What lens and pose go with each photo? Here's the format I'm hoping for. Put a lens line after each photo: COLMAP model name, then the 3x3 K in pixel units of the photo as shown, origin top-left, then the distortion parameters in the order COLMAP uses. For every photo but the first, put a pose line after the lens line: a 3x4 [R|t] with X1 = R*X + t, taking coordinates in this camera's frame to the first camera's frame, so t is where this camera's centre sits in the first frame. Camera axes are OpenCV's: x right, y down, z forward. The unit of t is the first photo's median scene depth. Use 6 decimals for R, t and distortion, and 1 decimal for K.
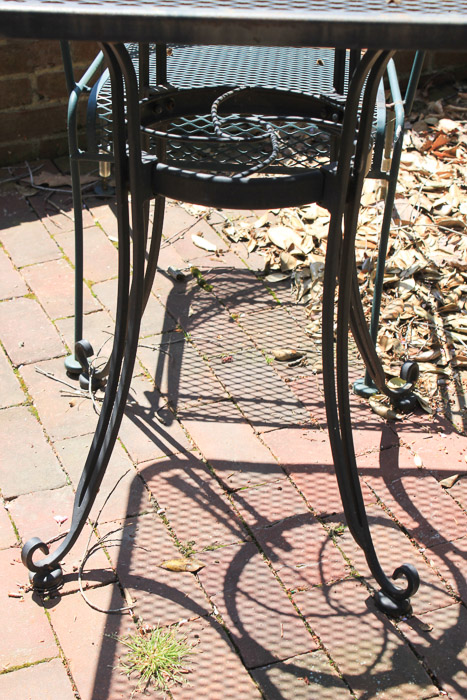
lens RADIAL K [[1190.9, 0, 233.5], [0, 1190.9, 350.0], [0, 0, 1]] dist [-0.039682, -0.042183]
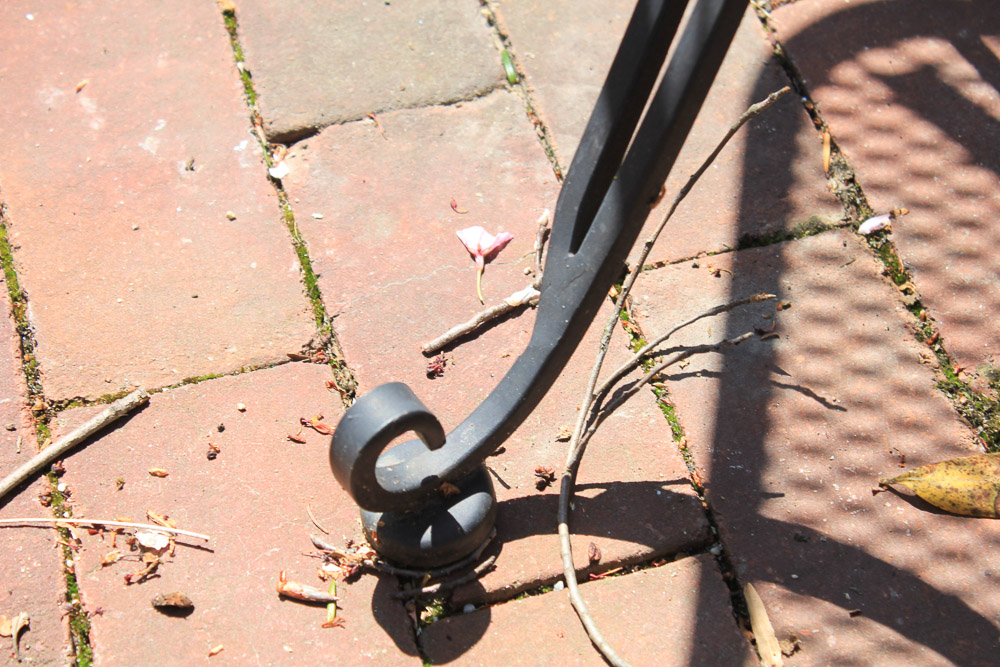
lens RADIAL K [[2362.3, 0, 500.0], [0, 2362.3, 333.5], [0, 0, 1]] dist [0.090475, 0.007506]
pose [[0.993519, 0.059700, -0.096729, -0.067631], [-0.024794, 0.944301, 0.328147, -0.005037], [0.110932, -0.323622, 0.939661, 0.380737]]
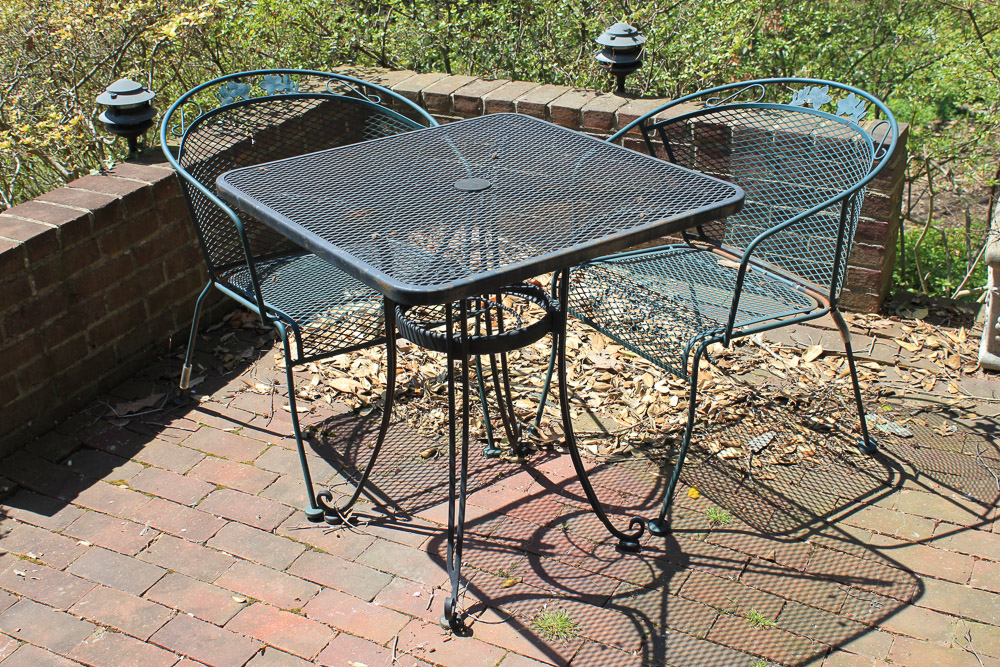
lens RADIAL K [[1204.7, 0, 500.0], [0, 1204.7, 333.5], [0, 0, 1]] dist [-0.078940, 0.008502]
pose [[0.778599, -0.300158, 0.551079, -0.584549], [0.357726, 0.933821, 0.003211, -0.094410], [-0.515573, 0.194635, 0.834447, -0.263195]]
